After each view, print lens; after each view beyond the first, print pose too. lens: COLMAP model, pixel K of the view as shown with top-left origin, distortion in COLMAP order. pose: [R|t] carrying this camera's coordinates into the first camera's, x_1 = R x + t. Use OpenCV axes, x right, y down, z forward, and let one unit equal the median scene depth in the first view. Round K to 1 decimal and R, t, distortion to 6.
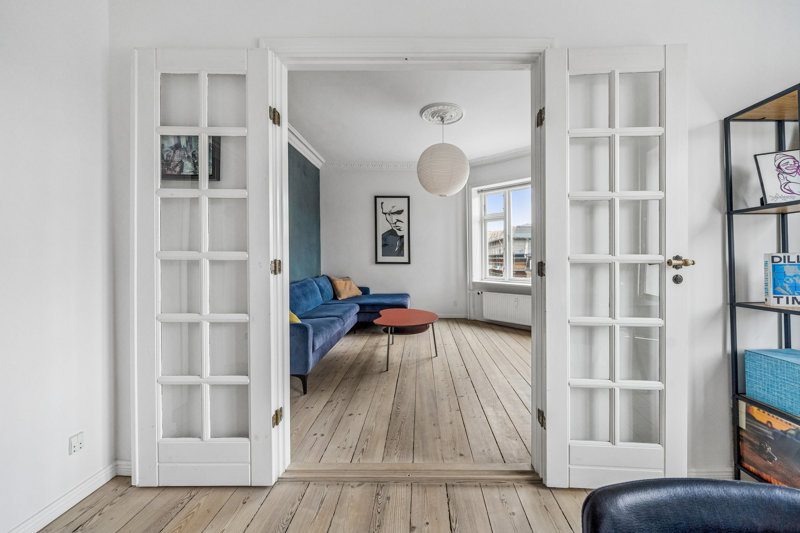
lens RADIAL K [[301.5, 0, 422.3], [0, 301.5, 264.2], [0, 0, 1]] dist [-0.001263, -0.000216]
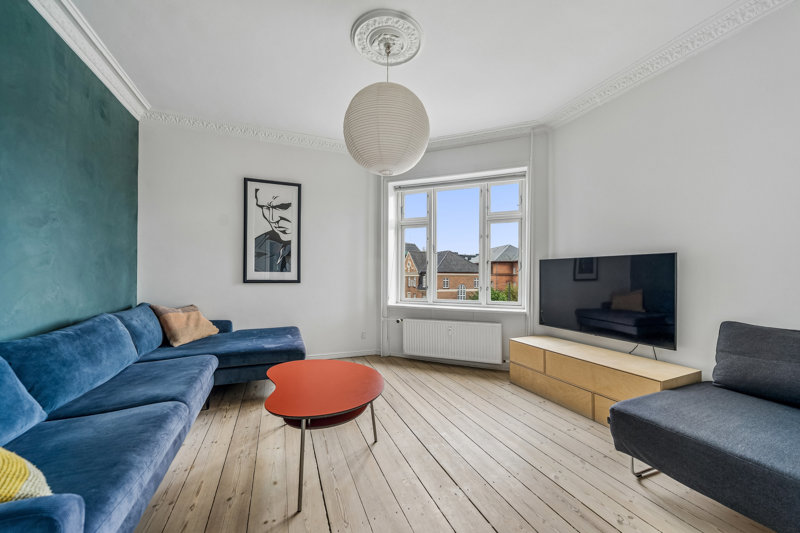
lens RADIAL K [[306.1, 0, 403.3], [0, 306.1, 269.4], [0, 0, 1]] dist [-0.000068, -0.000007]
pose [[0.927793, 0.008875, 0.372990, -0.090914], [0.004217, 0.999404, -0.034268, -0.007298], [-0.373072, 0.033366, 0.927202, 0.292967]]
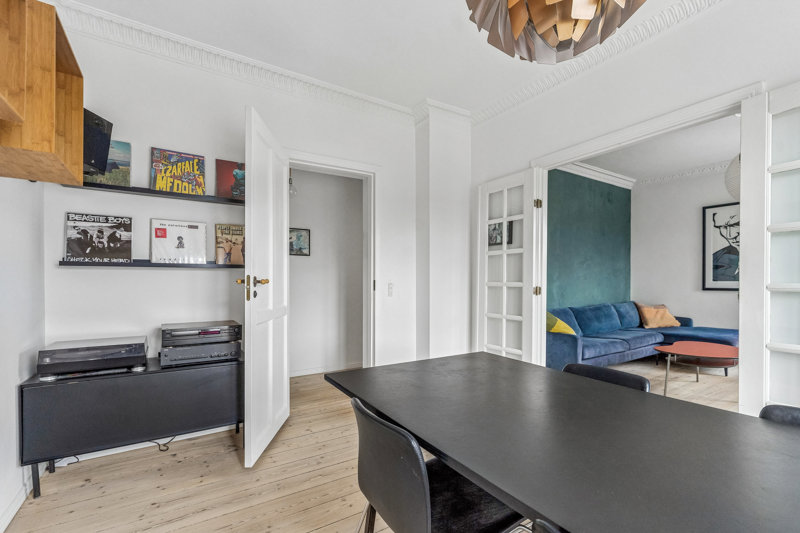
lens RADIAL K [[361.2, 0, 399.4], [0, 361.2, 294.2], [0, 0, 1]] dist [0.000148, -0.000005]
pose [[0.532353, 0.023451, -0.846197, 0.258602], [-0.011407, 0.999724, 0.020530, -0.001515], [0.846445, -0.001276, 0.532474, -0.235187]]
